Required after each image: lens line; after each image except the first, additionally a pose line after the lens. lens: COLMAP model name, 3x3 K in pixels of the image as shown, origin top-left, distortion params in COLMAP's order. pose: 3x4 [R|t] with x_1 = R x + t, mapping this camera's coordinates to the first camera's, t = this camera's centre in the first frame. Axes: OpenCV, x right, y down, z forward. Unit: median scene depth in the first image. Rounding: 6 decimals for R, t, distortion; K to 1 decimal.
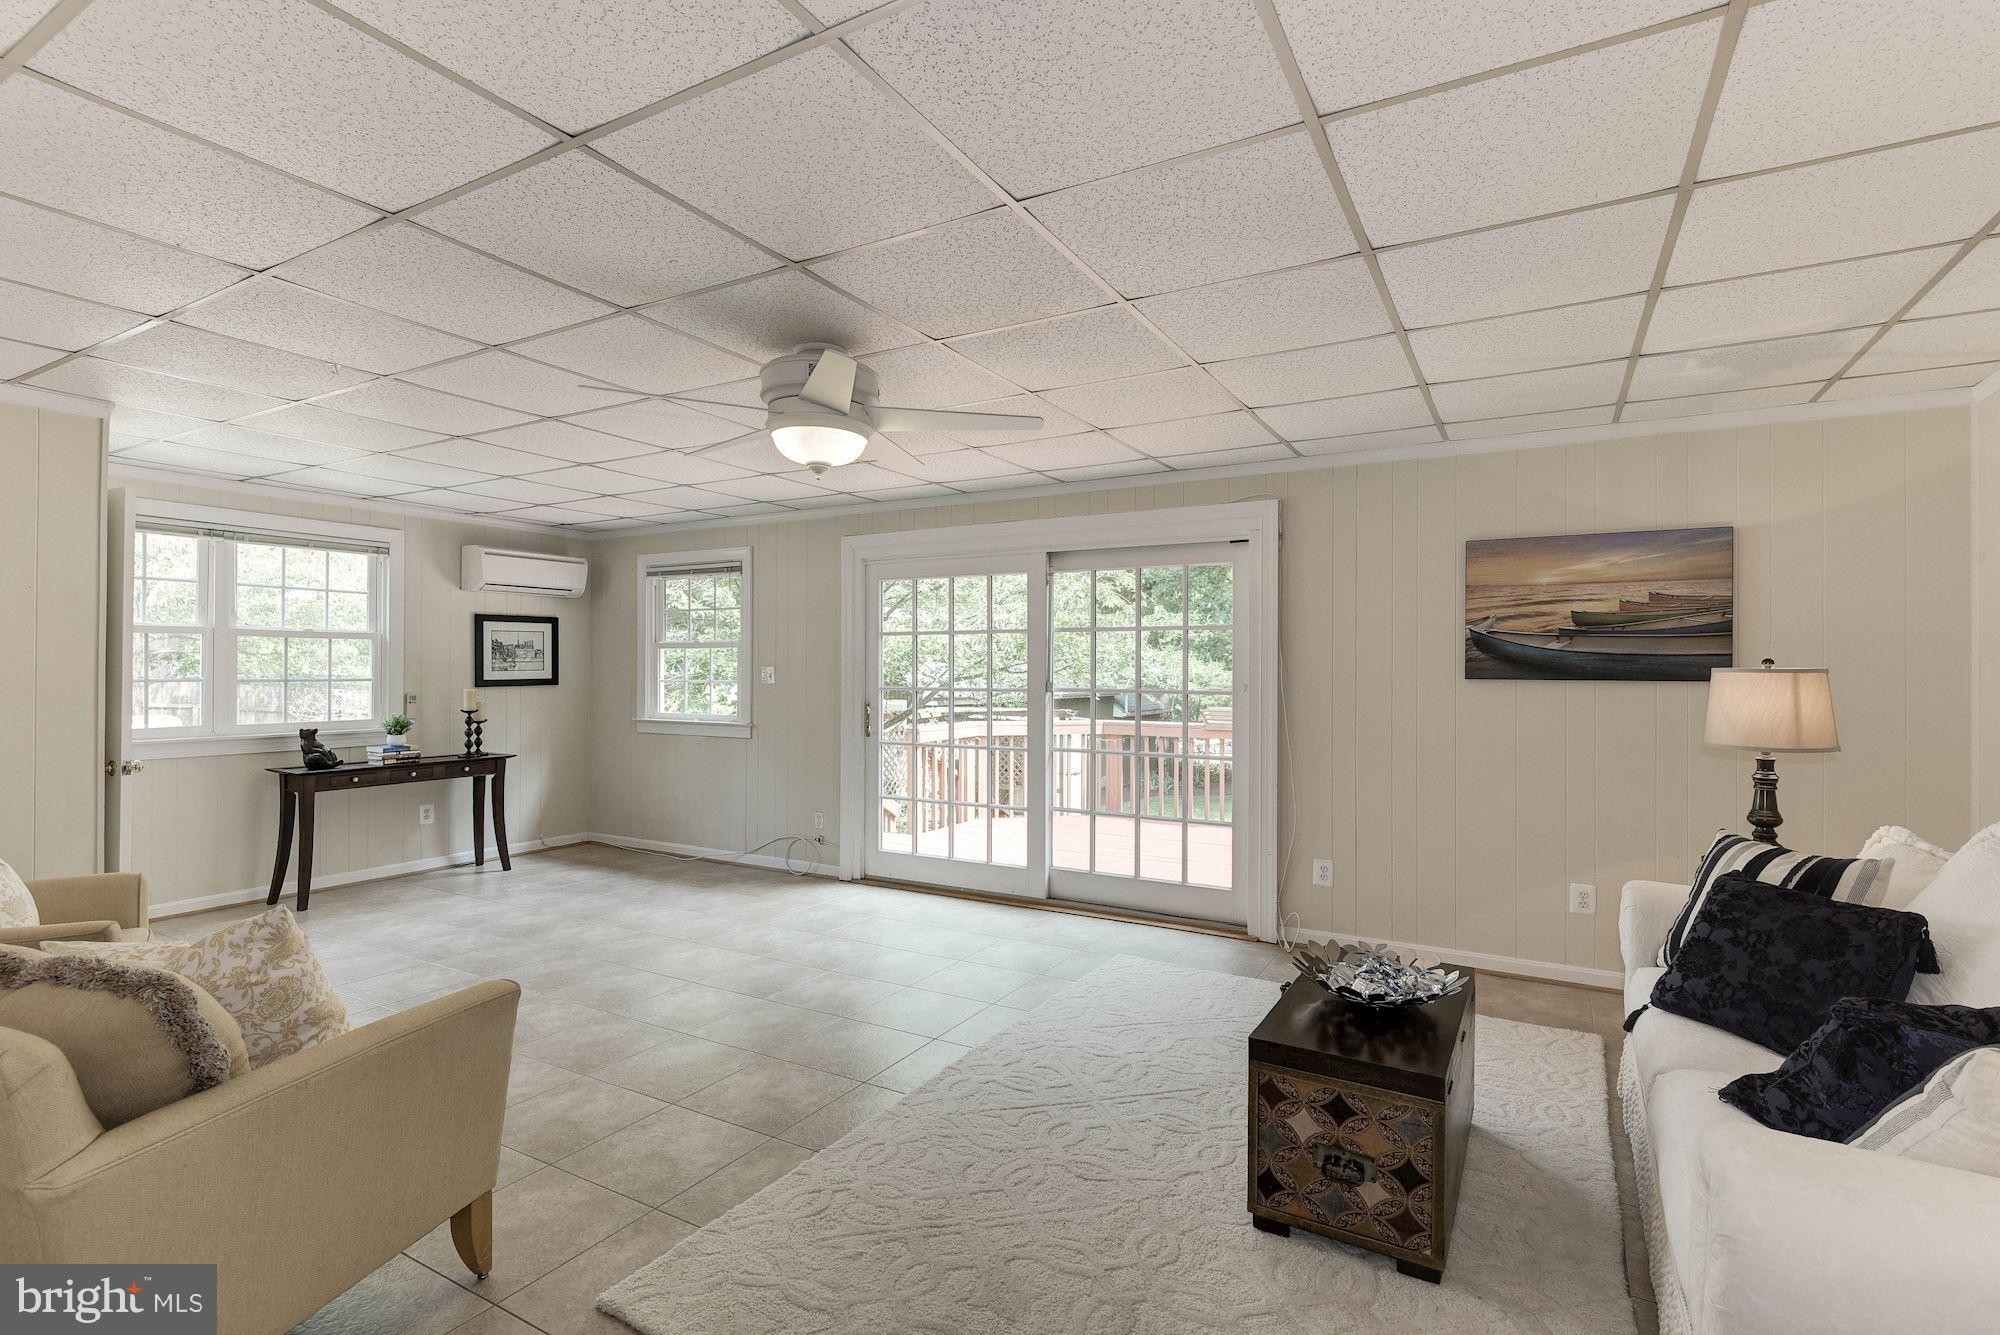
lens RADIAL K [[928.2, 0, 1013.3], [0, 928.2, 648.2], [0, 0, 1]] dist [0.001848, 0.000073]
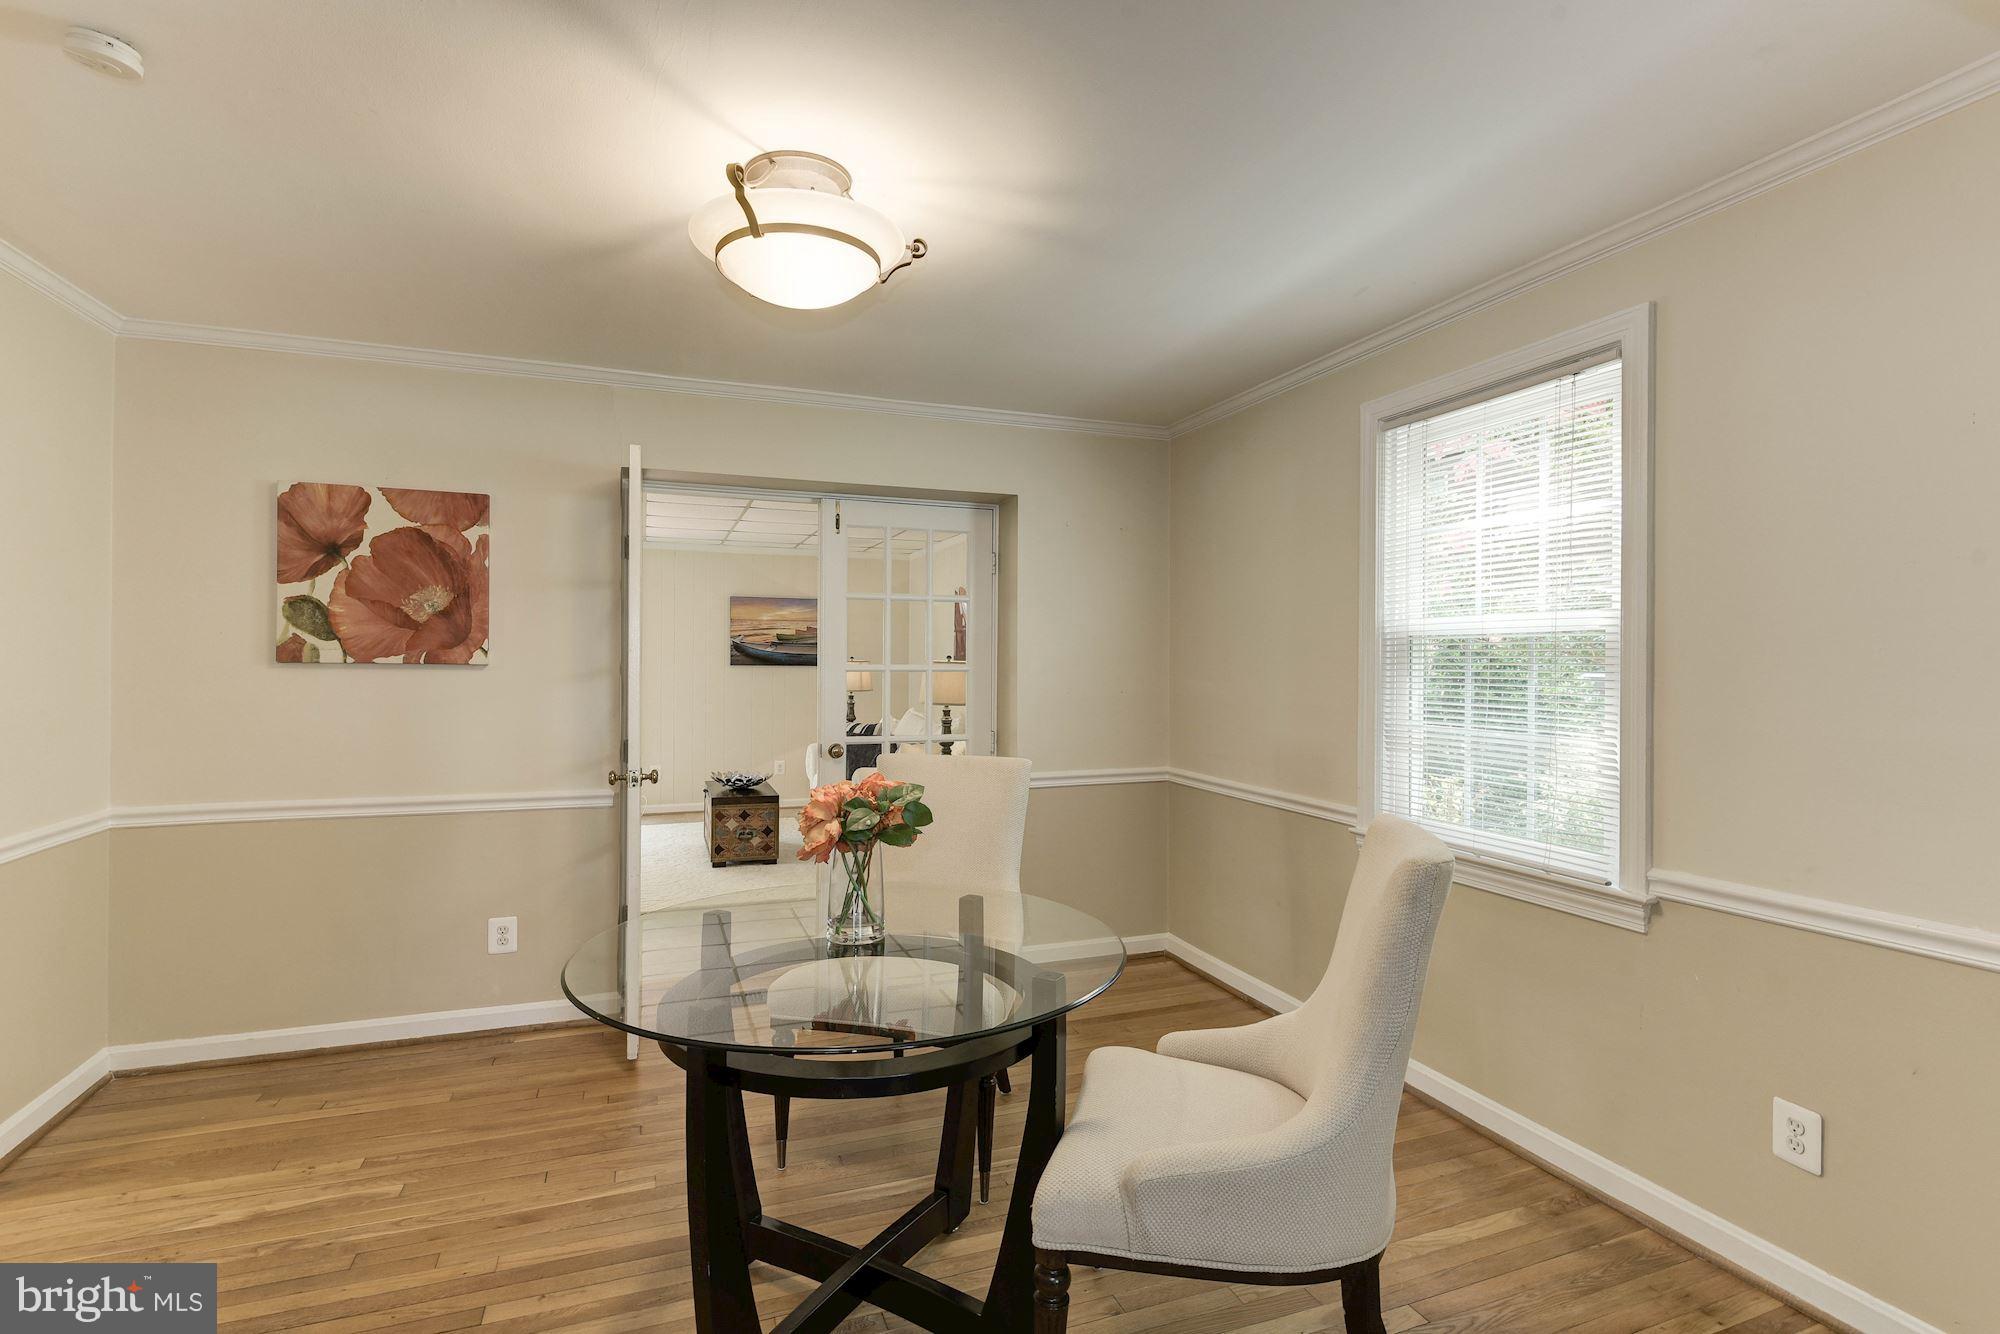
lens RADIAL K [[927.9, 0, 1011.3], [0, 927.9, 670.4], [0, 0, 1]] dist [-0.002407, -0.000563]
pose [[0.621031, -0.004360, 0.783774, -0.935876], [-0.015673, 0.999716, 0.017979, -0.002925], [-0.783629, -0.023450, 0.620786, -0.949007]]
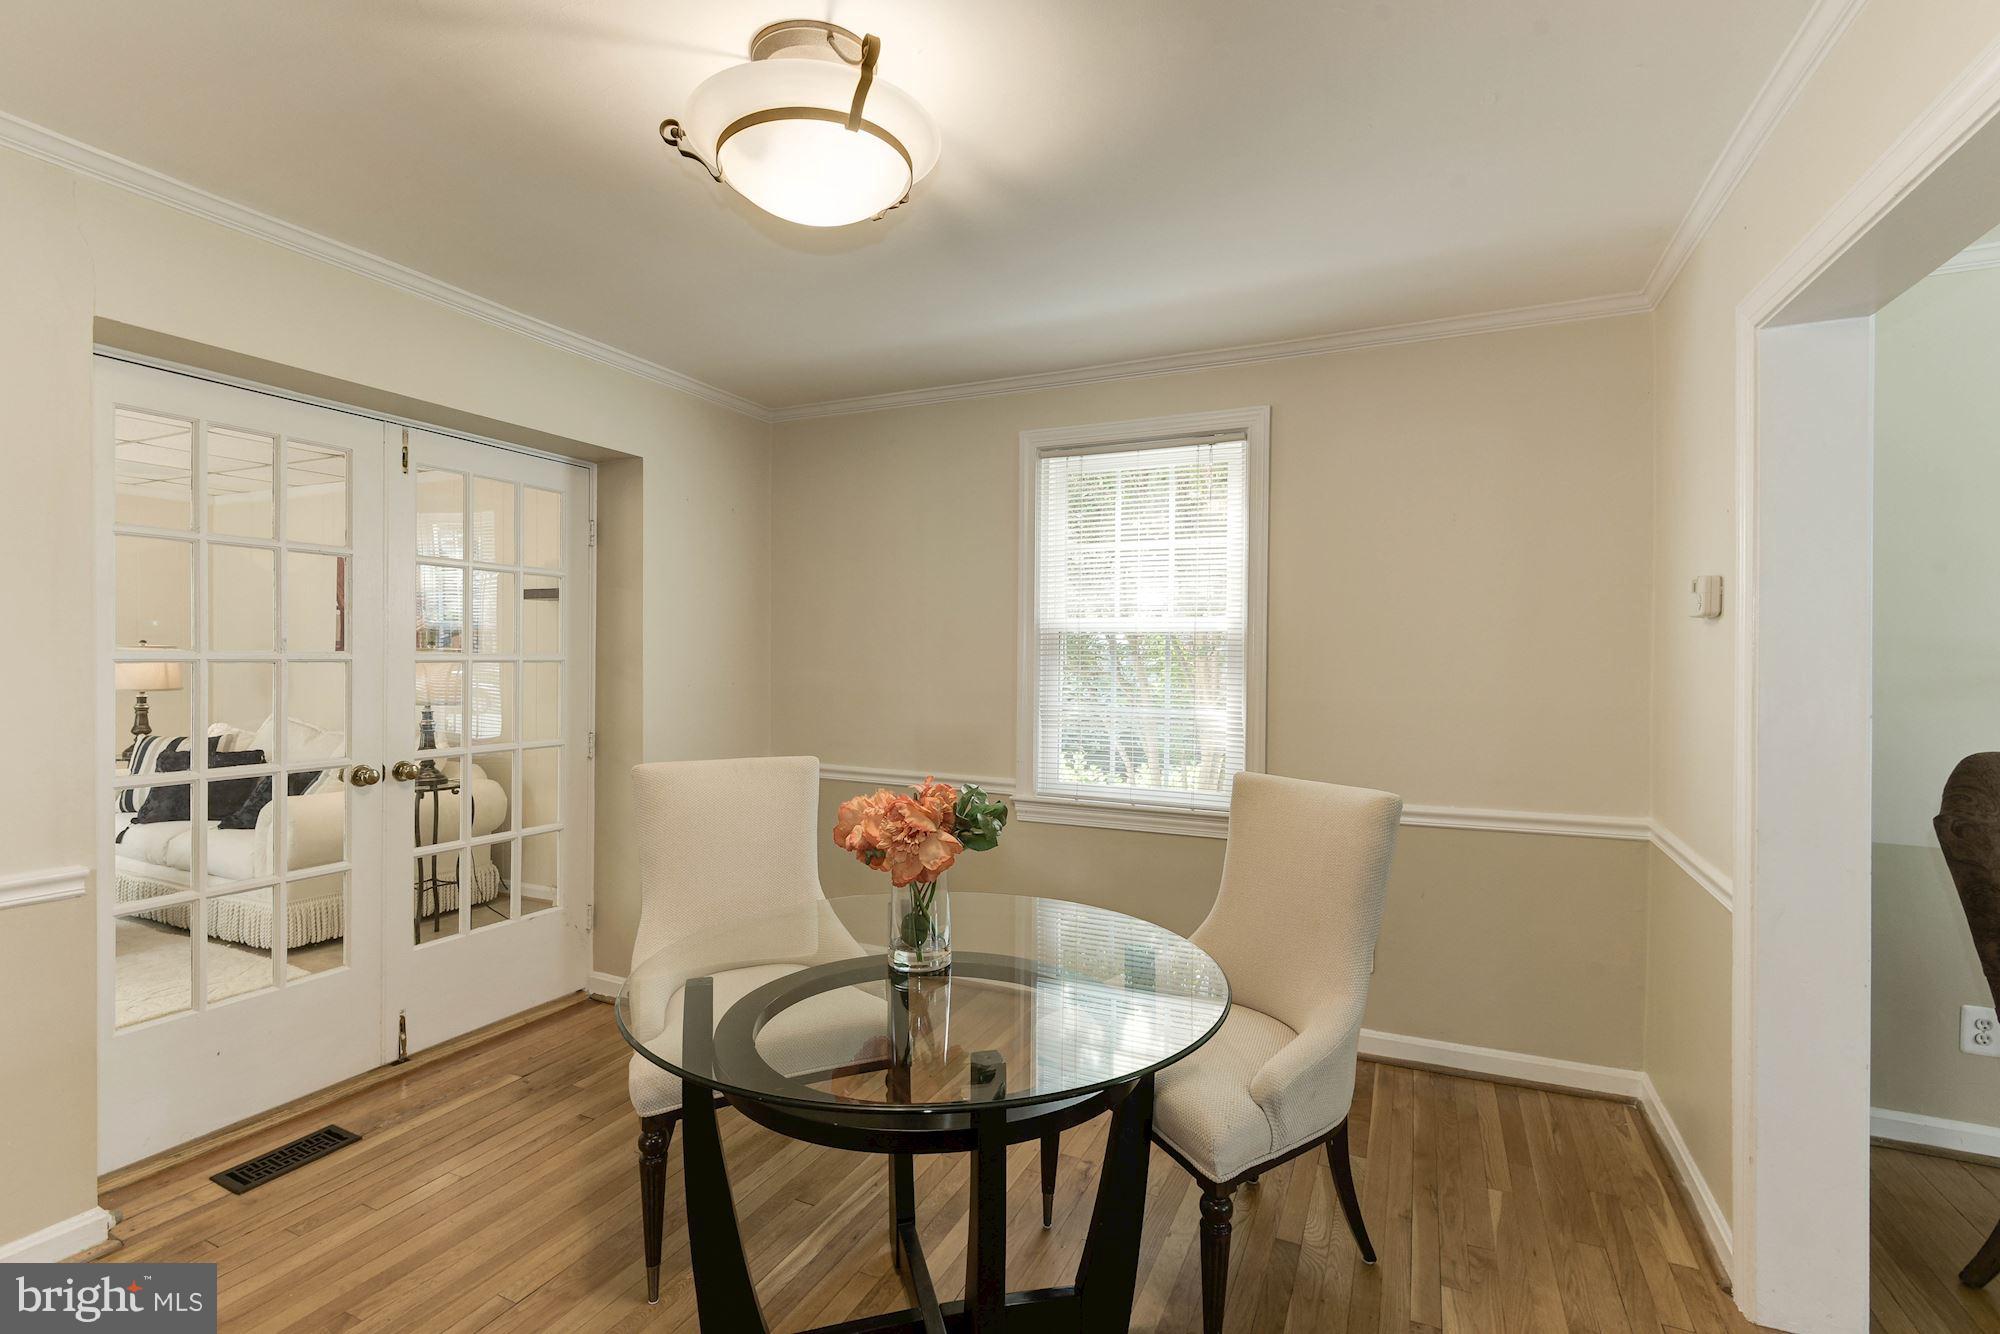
lens RADIAL K [[906.4, 0, 1001.6], [0, 906.4, 661.2], [0, 0, 1]] dist [-0.002437, -0.000903]
pose [[-0.104330, -0.007677, 0.994513, -1.059013], [-0.023155, 0.999718, 0.005288, 0.005722], [-0.994273, -0.022476, -0.104478, -0.436093]]
